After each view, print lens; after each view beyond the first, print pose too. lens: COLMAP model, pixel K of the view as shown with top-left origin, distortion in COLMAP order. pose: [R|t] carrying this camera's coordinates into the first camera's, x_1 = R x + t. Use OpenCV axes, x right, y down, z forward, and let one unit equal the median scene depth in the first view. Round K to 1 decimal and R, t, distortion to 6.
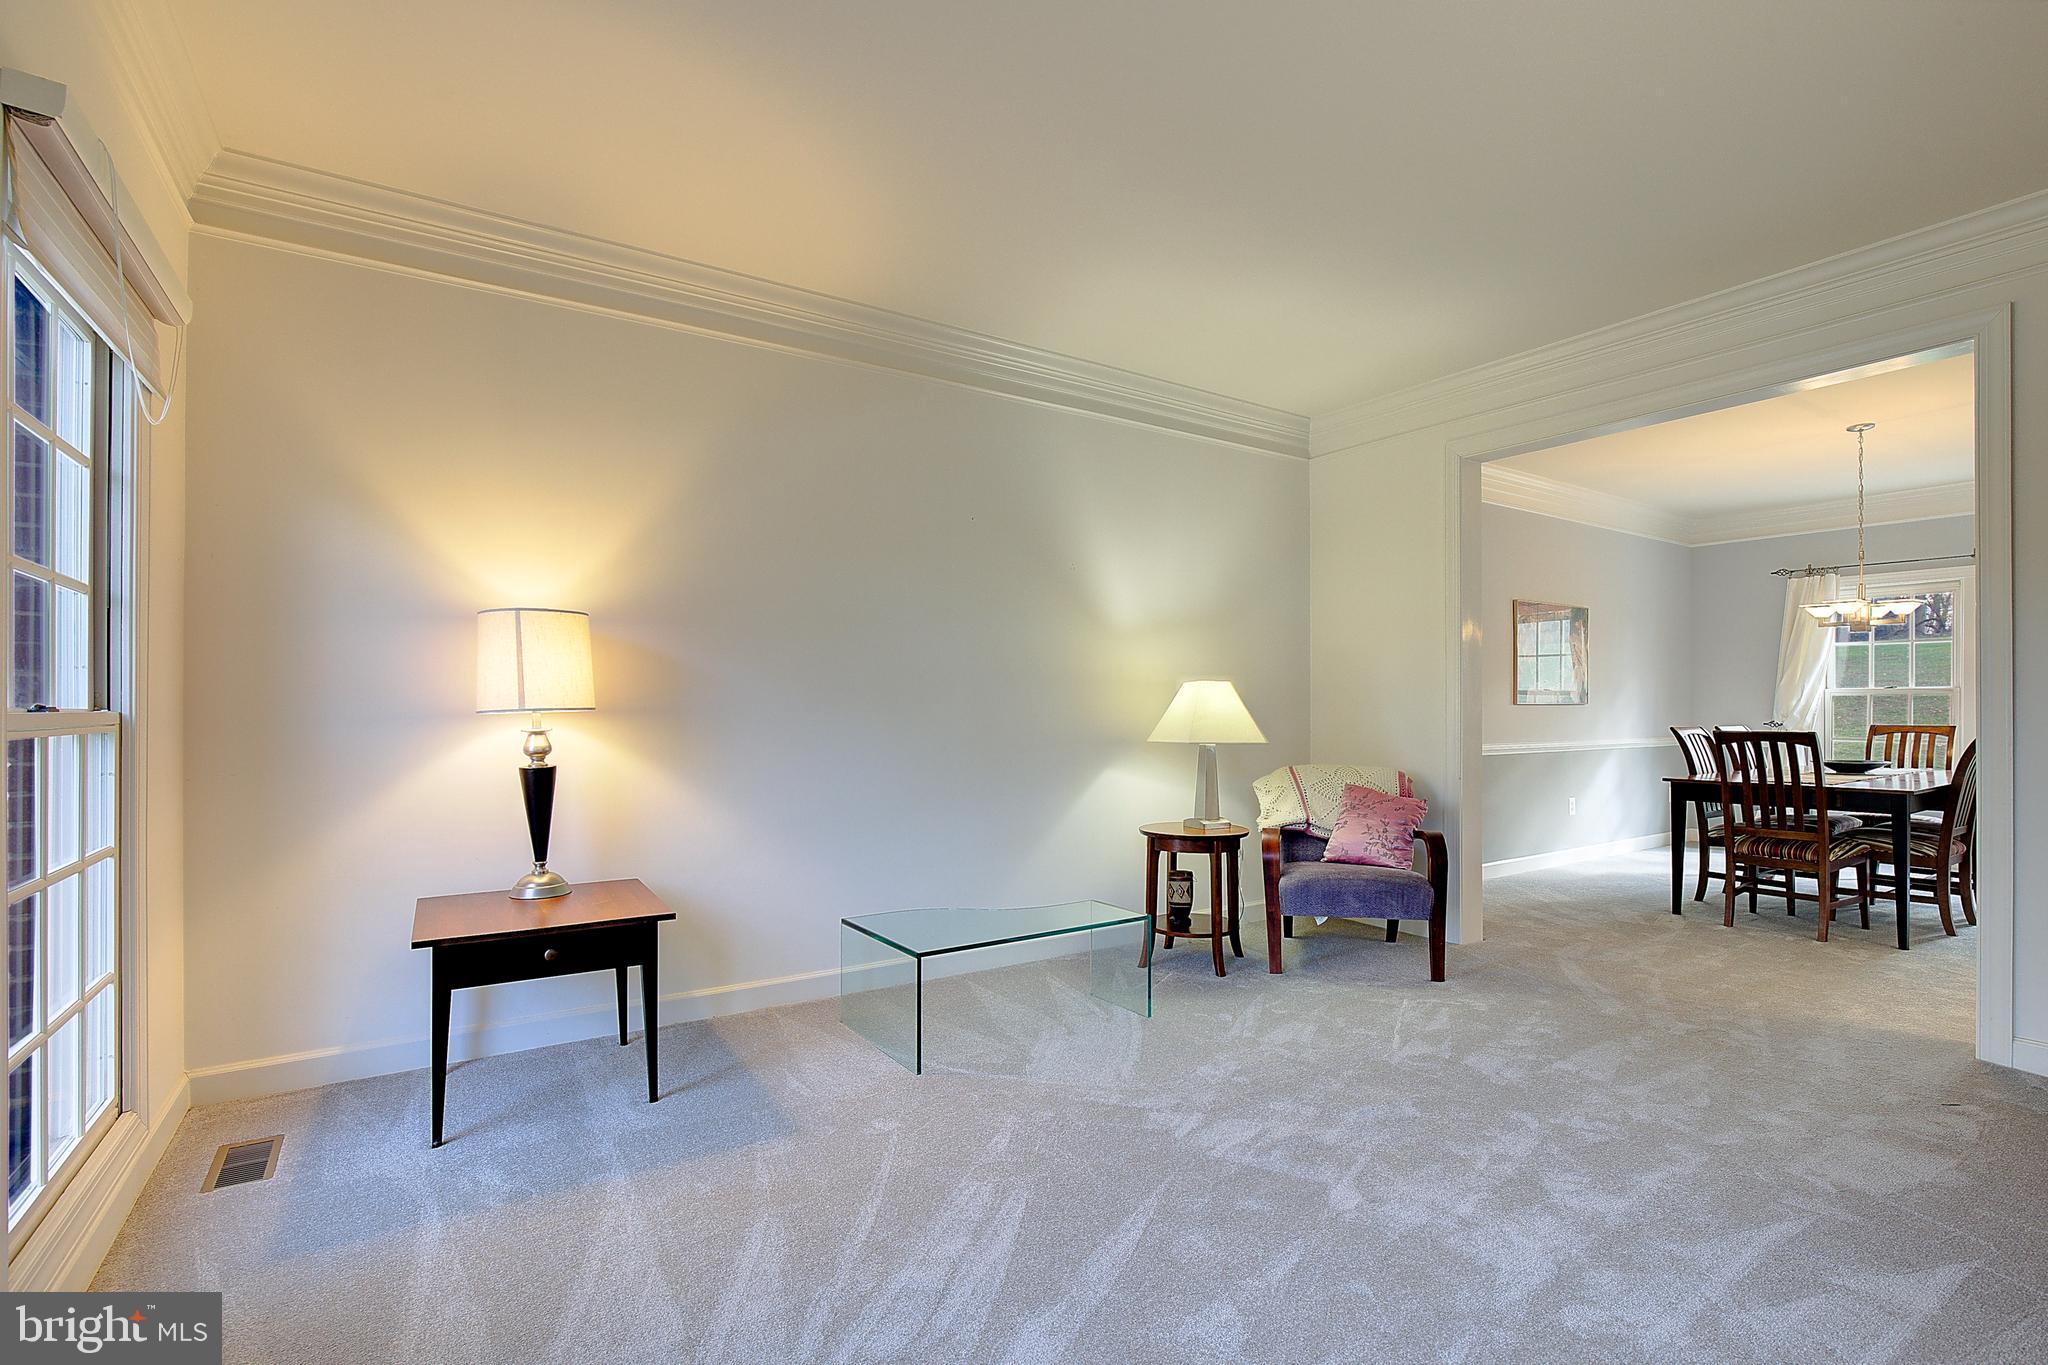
lens RADIAL K [[960.7, 0, 1052.6], [0, 960.7, 682.7], [0, 0, 1]] dist [-0.012450, 0.000092]
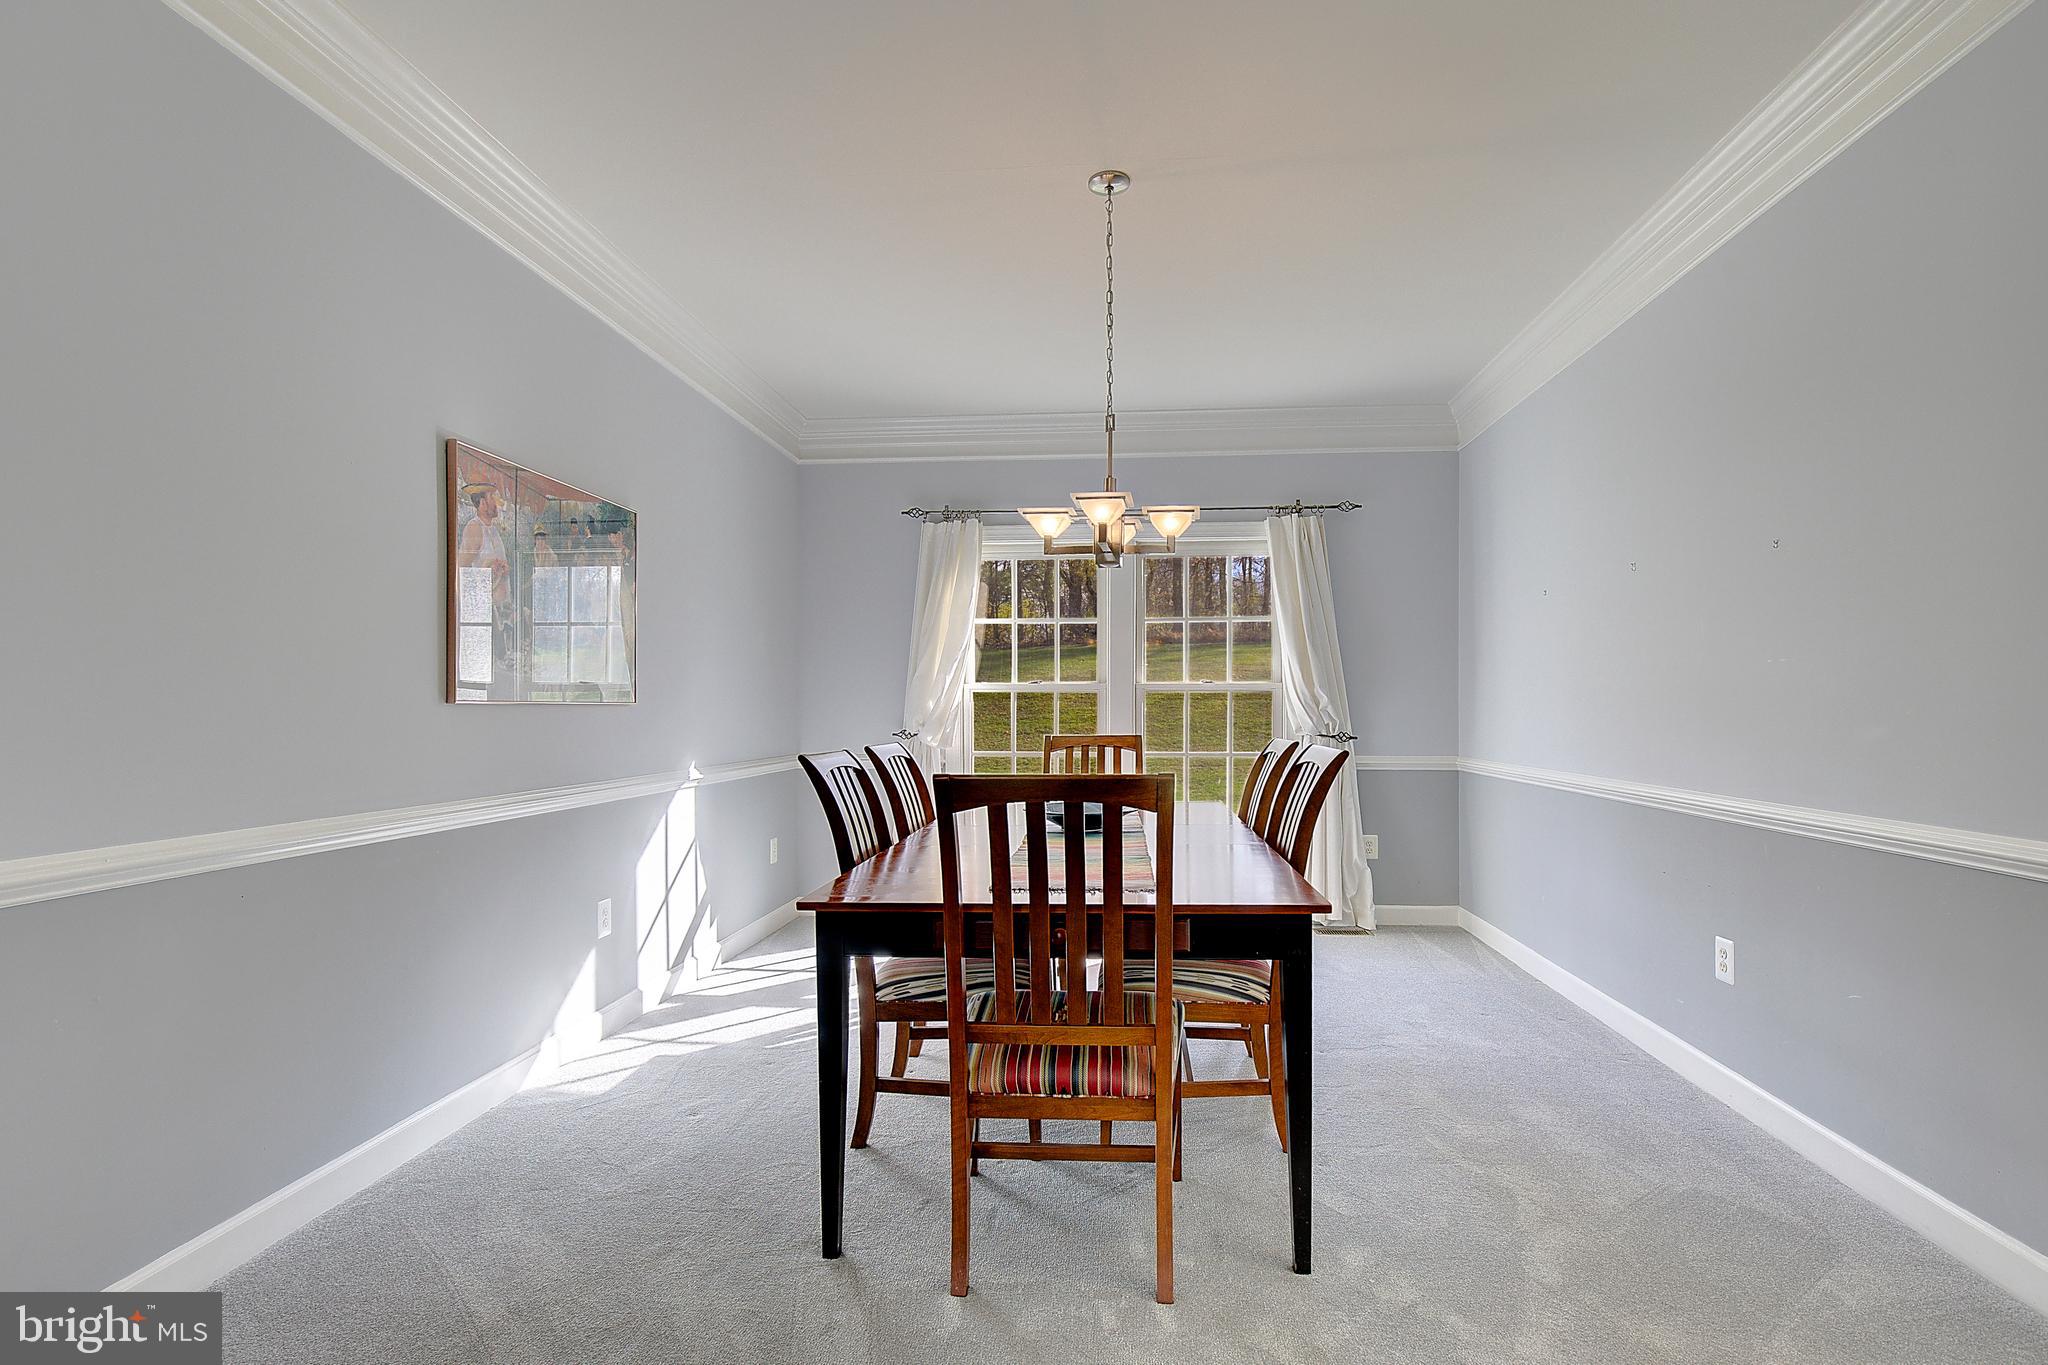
lens RADIAL K [[964.7, 0, 1031.3], [0, 964.7, 721.9], [0, 0, 1]] dist [-0.011821, 0.000001]
pose [[0.645430, -0.013199, 0.763705, 0.335301], [-0.011835, 0.999558, 0.027277, 0.016121], [-0.763728, -0.026644, 0.644988, 0.562770]]
